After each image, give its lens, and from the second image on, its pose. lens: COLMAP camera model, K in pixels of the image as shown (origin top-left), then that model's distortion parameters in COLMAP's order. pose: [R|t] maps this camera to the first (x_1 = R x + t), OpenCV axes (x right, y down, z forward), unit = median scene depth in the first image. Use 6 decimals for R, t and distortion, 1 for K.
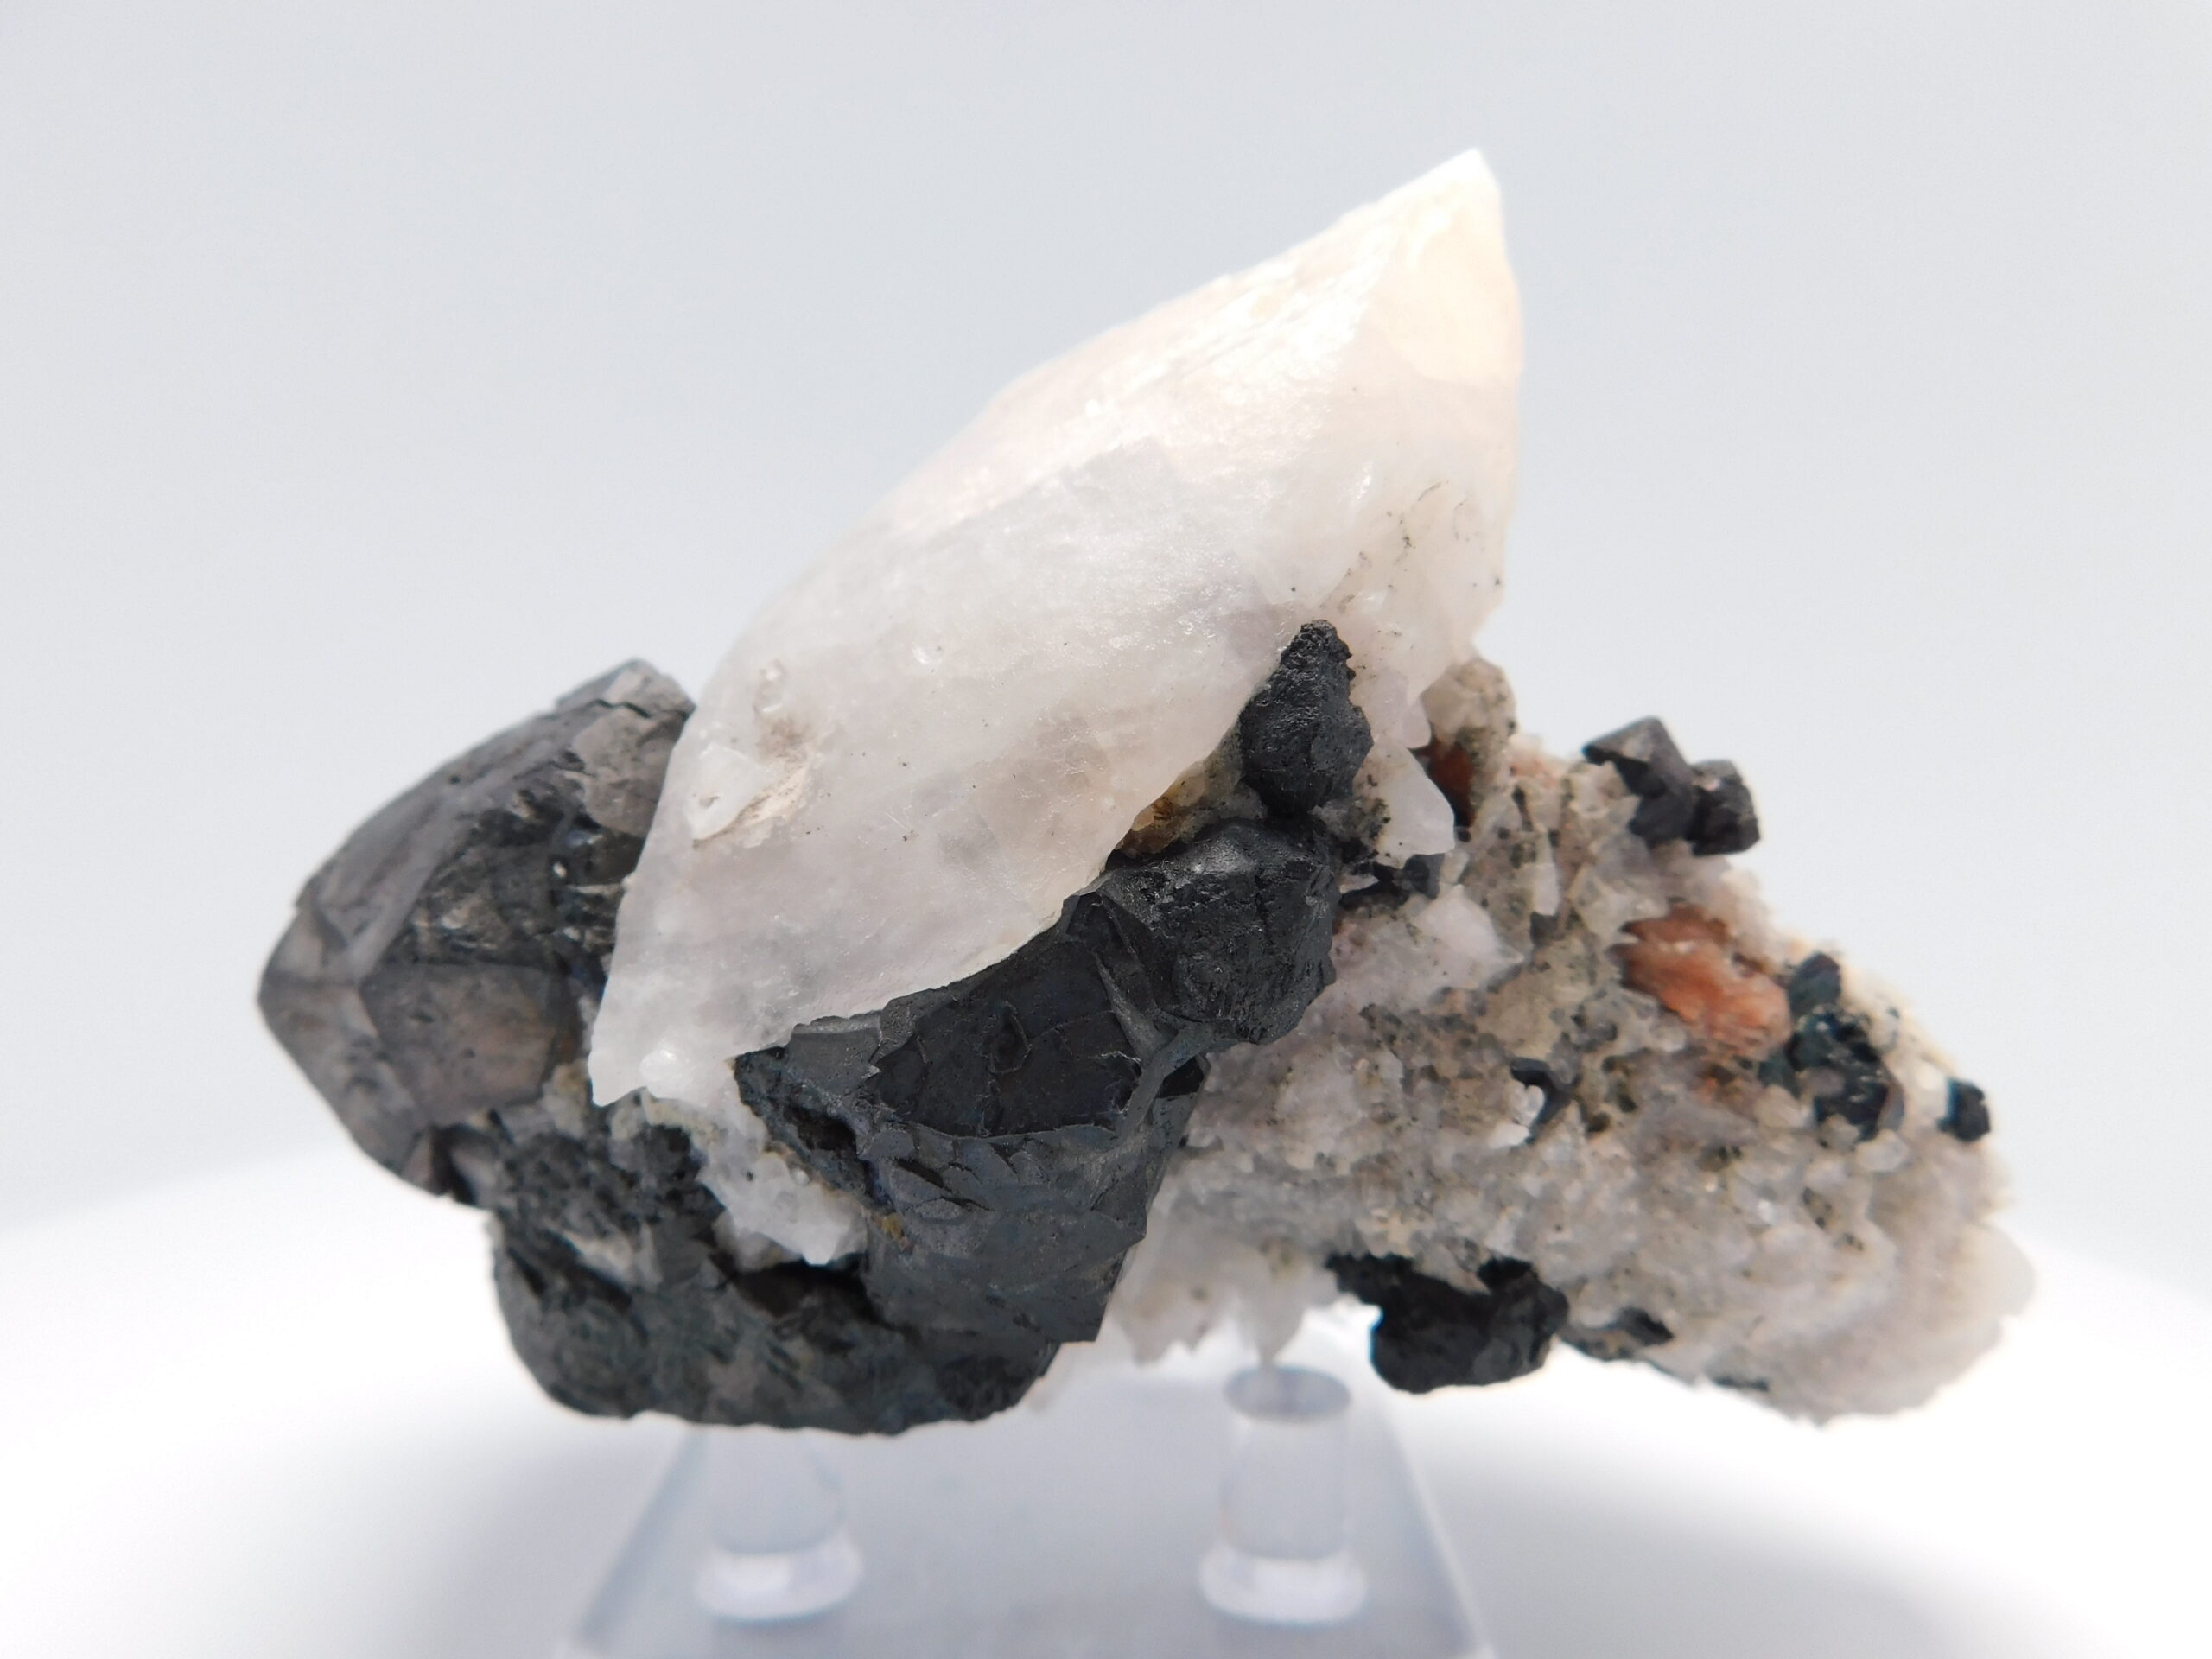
lens RADIAL K [[1509.4, 0, 1108.1], [0, 1509.4, 832.2], [0, 0, 1]] dist [-0.048508, 0.019419]
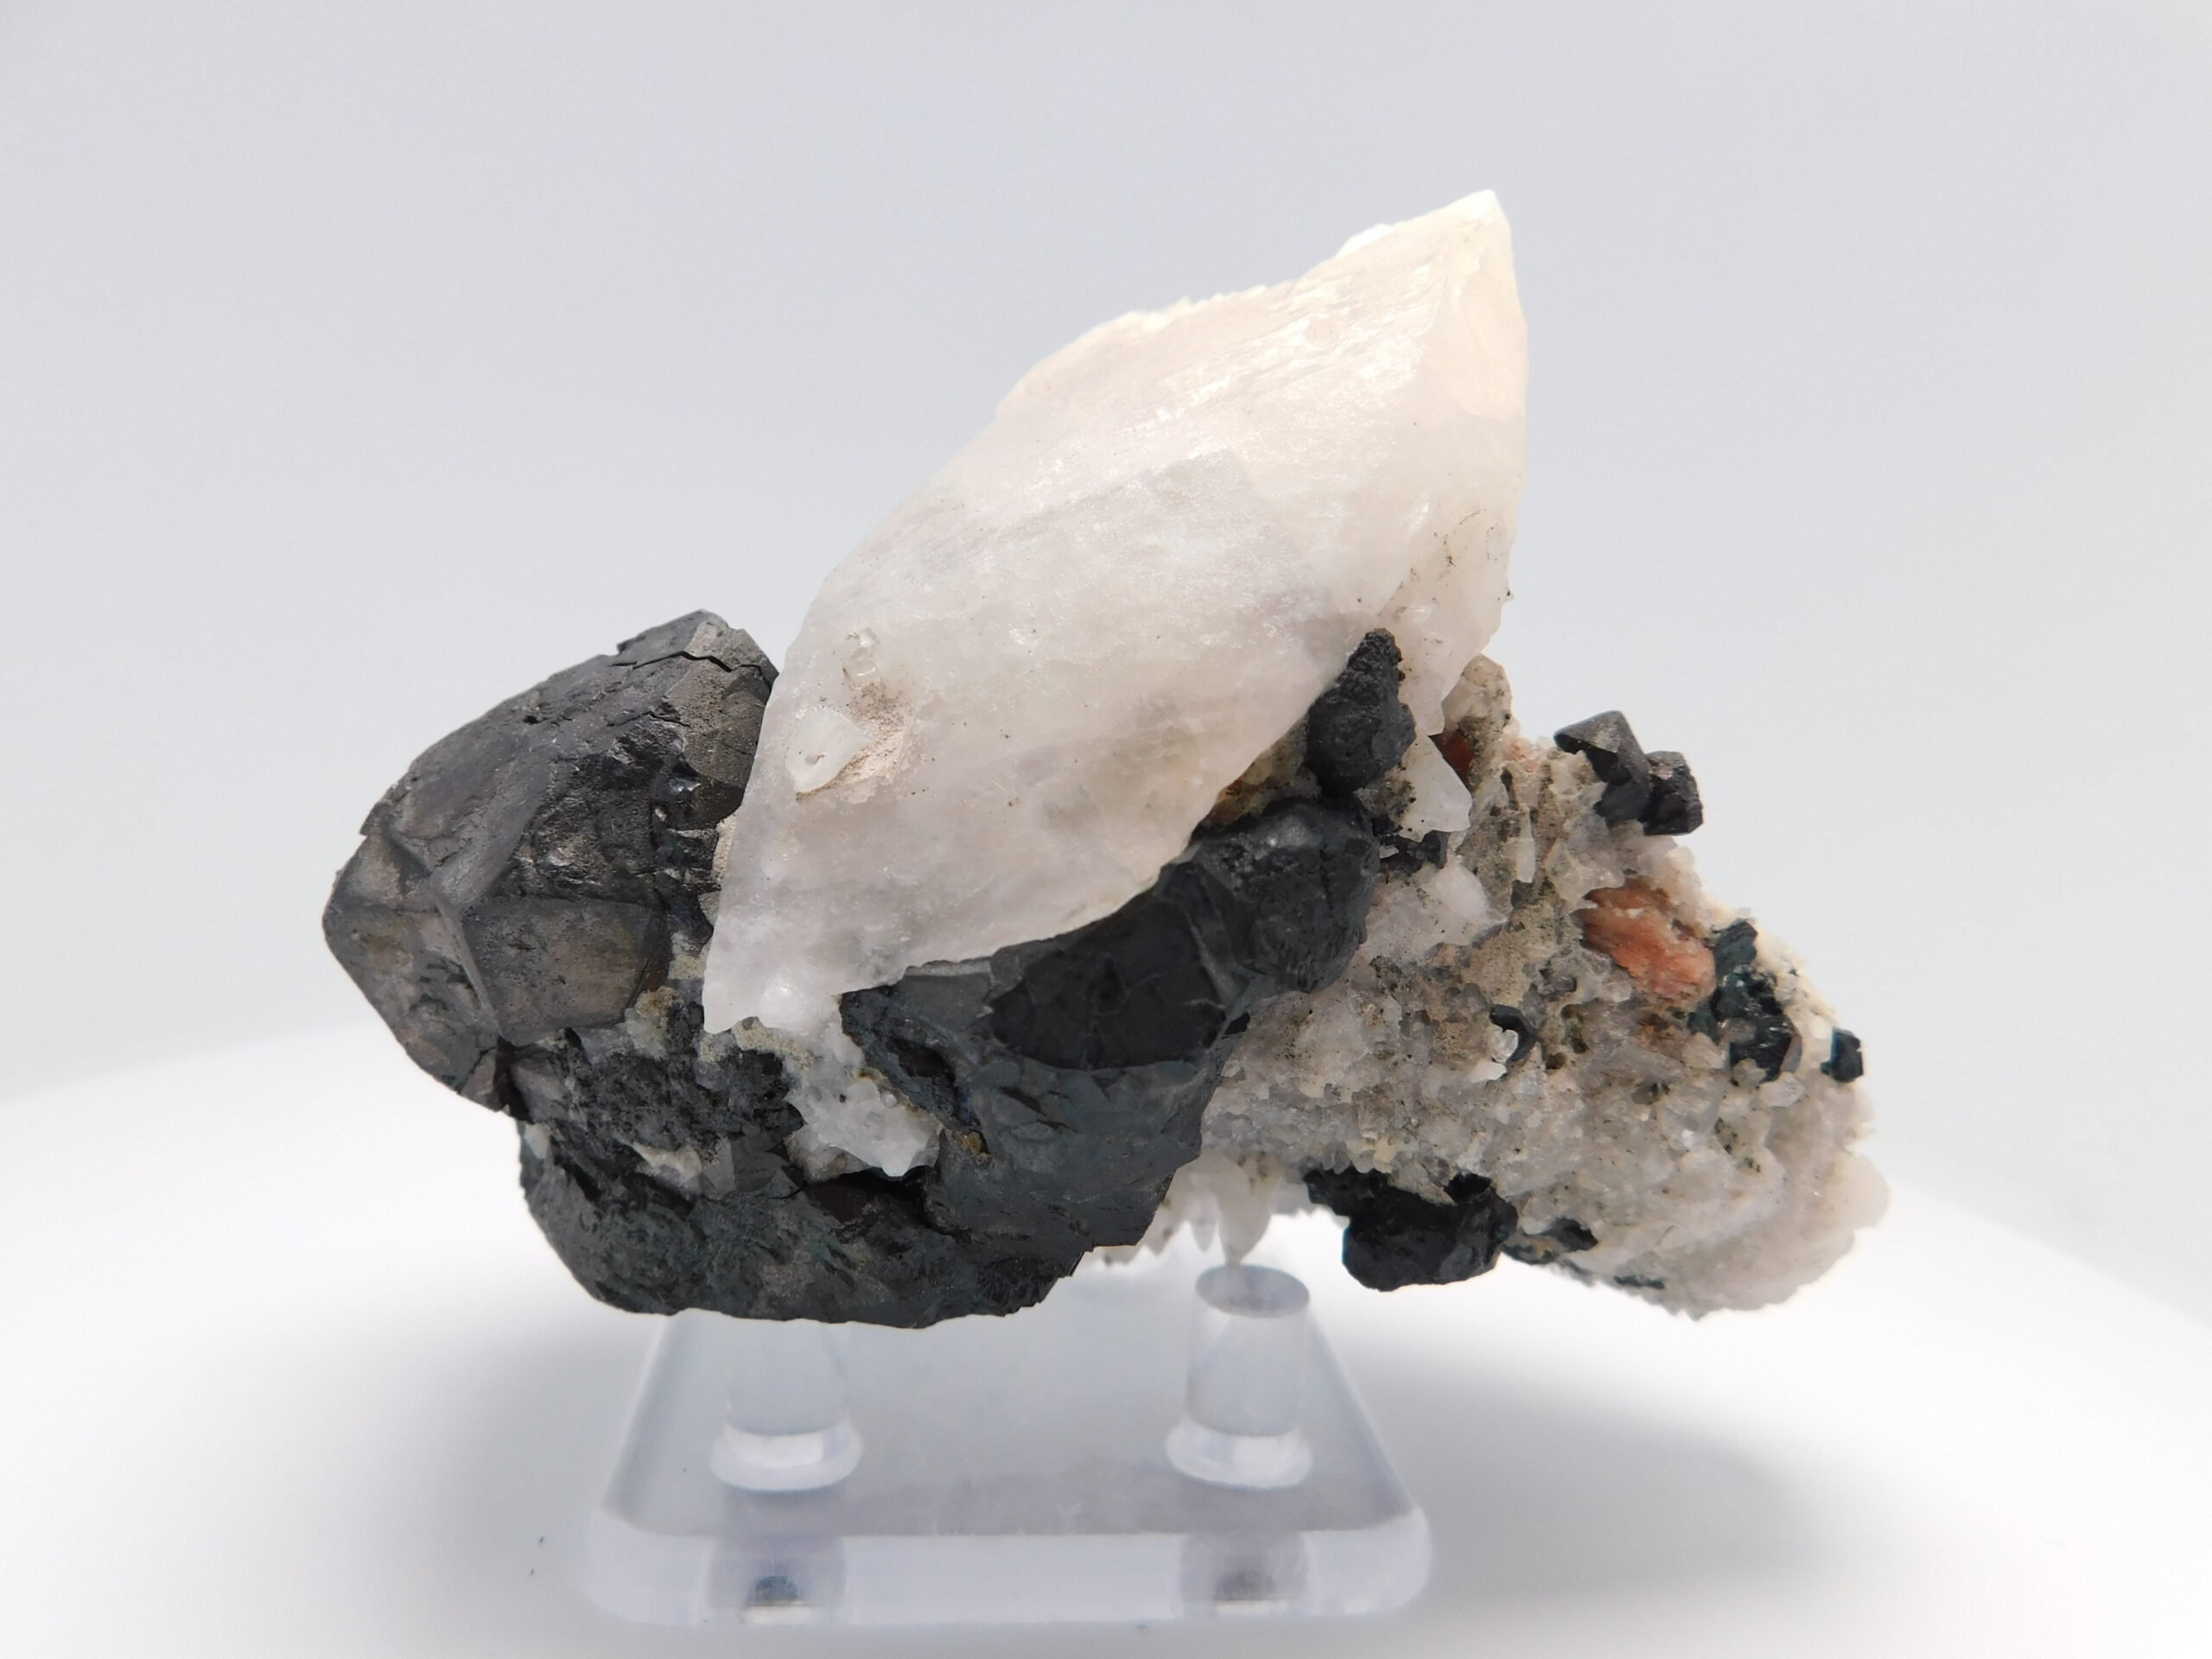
lens RADIAL K [[1509.4, 0, 1107.5], [0, 1509.4, 833.1], [0, 0, 1]] dist [-0.048508, 0.019419]
pose [[0.992057, 0.036218, 0.120459, -0.166510], [-0.043538, 0.997326, 0.058697, -0.036530], [-0.118011, -0.063475, 0.990981, -0.103782]]
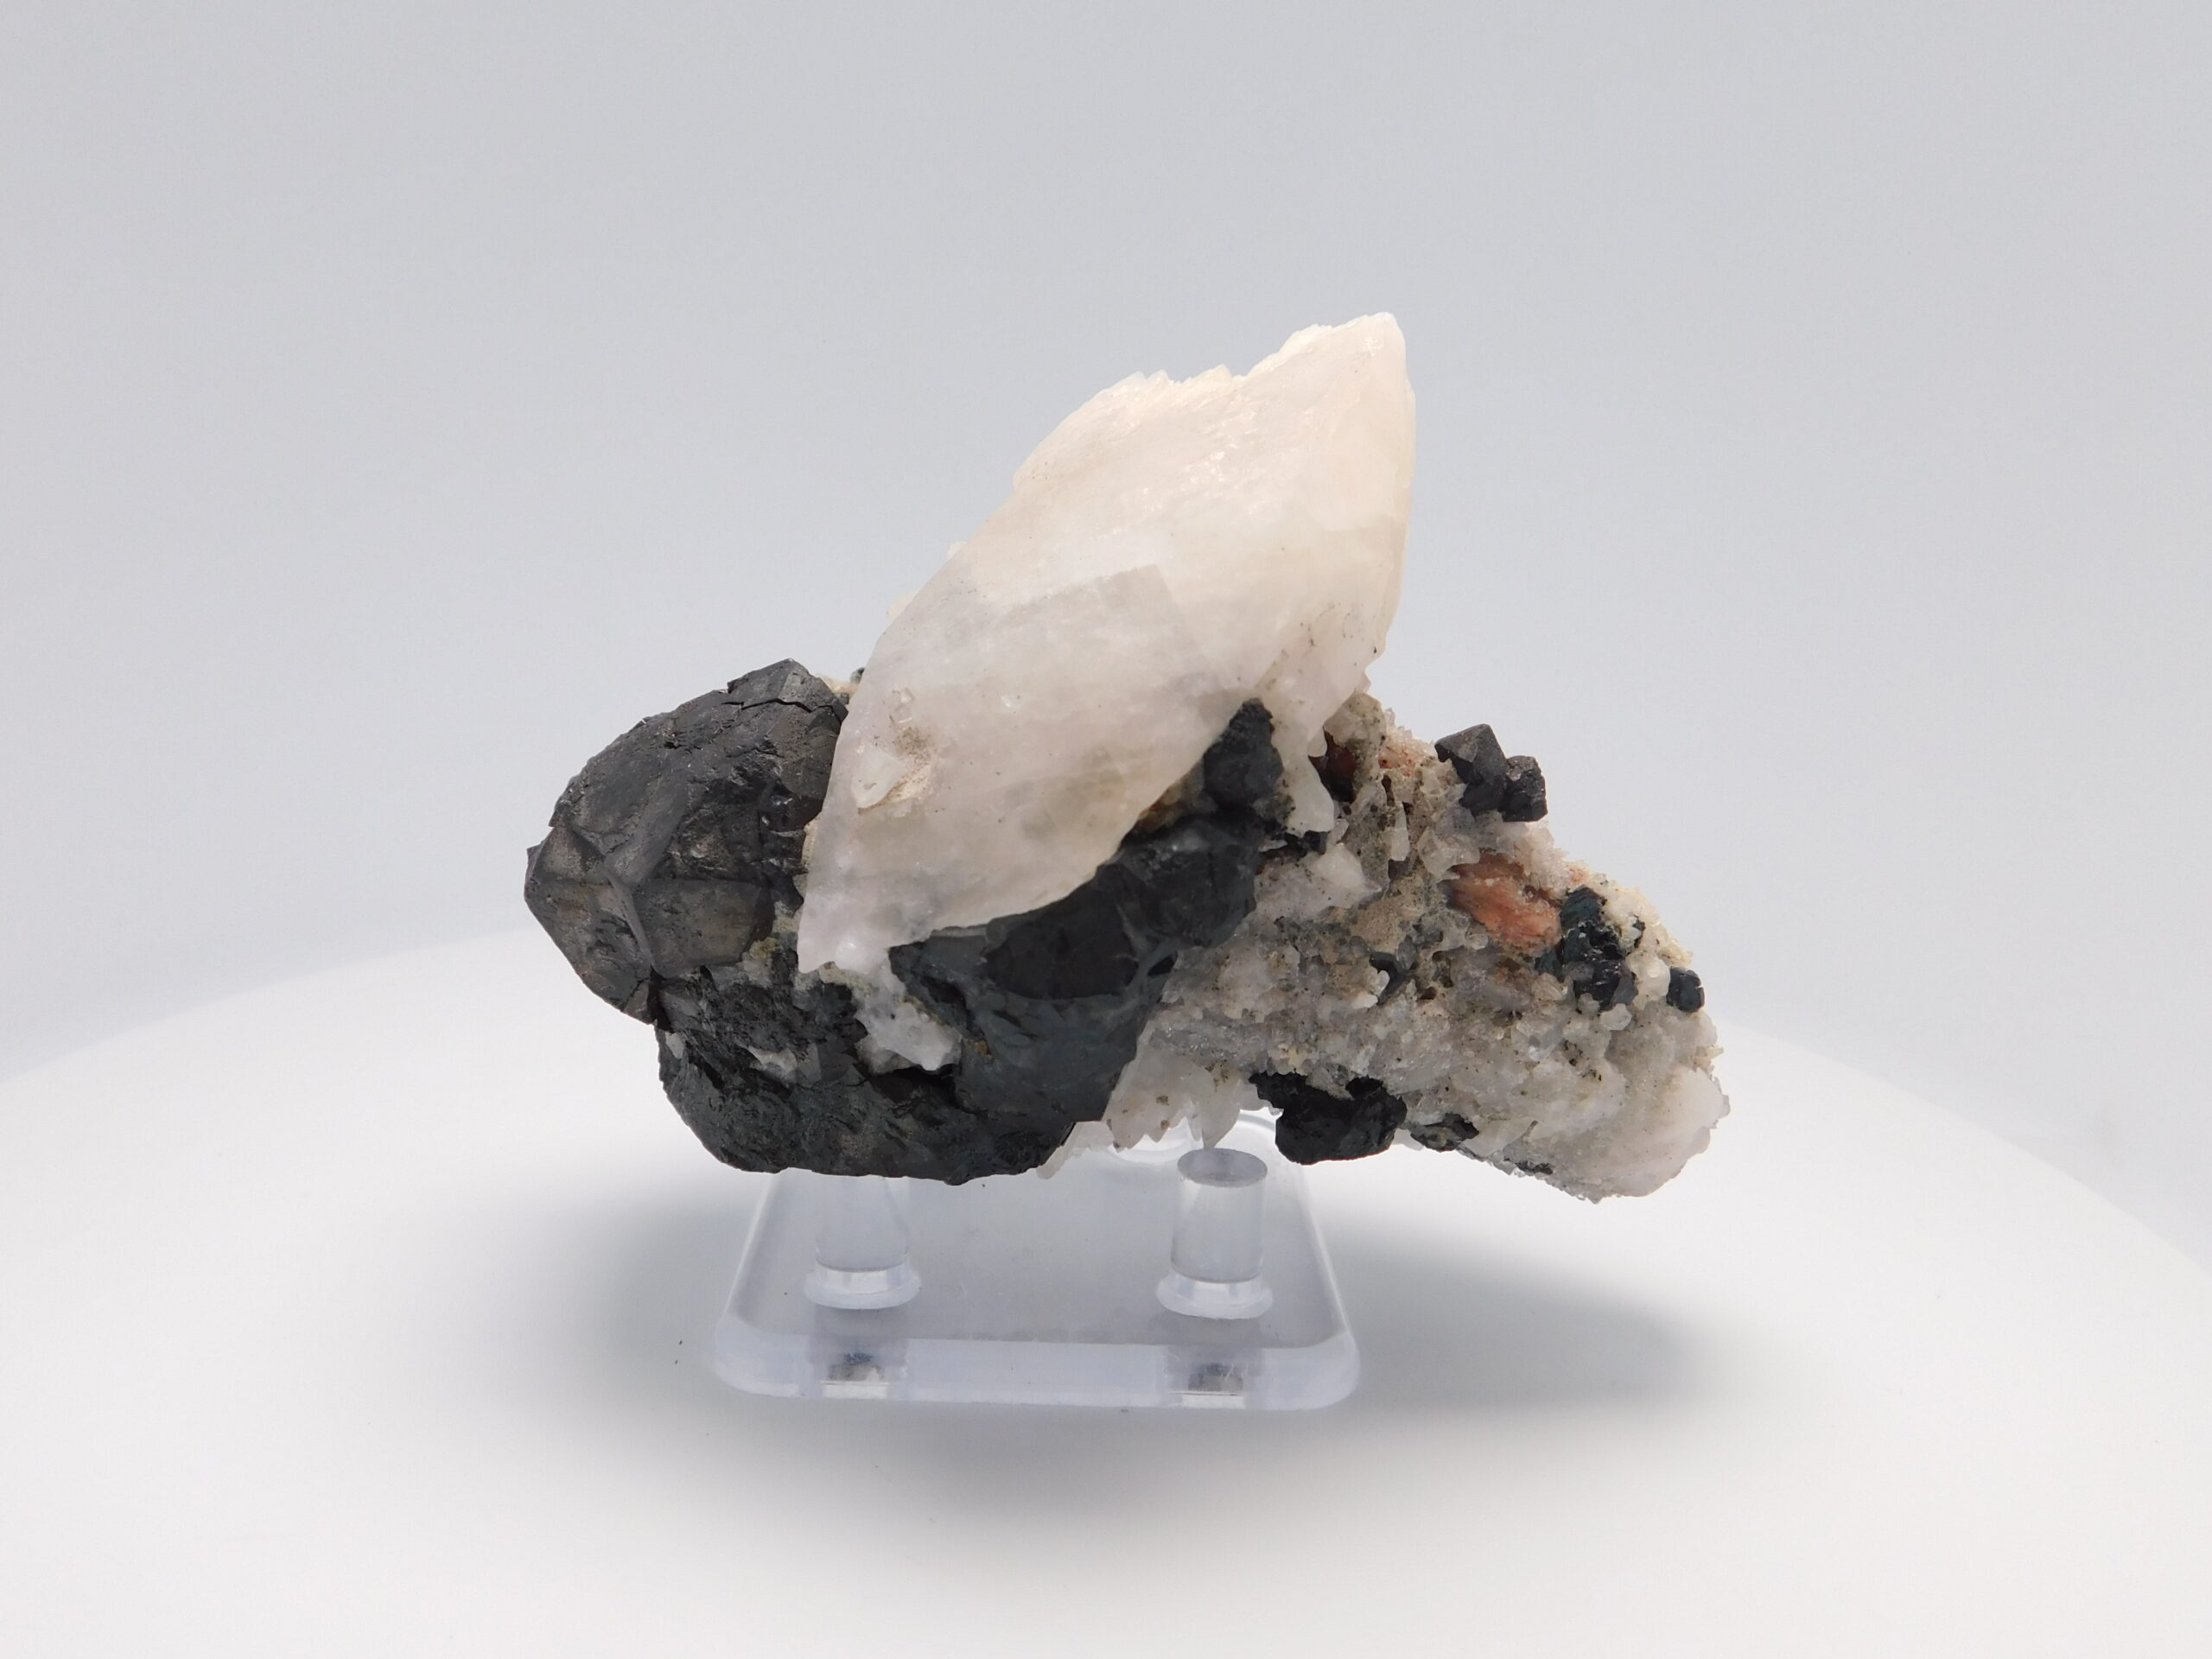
lens RADIAL K [[1916.1, 0, 1105.4], [0, 1916.1, 829.4], [0, 0, 1]] dist [0.004567, -0.022525]
pose [[0.999134, 0.027004, 0.031651, -0.071704], [-0.031288, 0.989113, 0.143792, -0.248285], [-0.027424, -0.144658, 0.989102, -0.923331]]
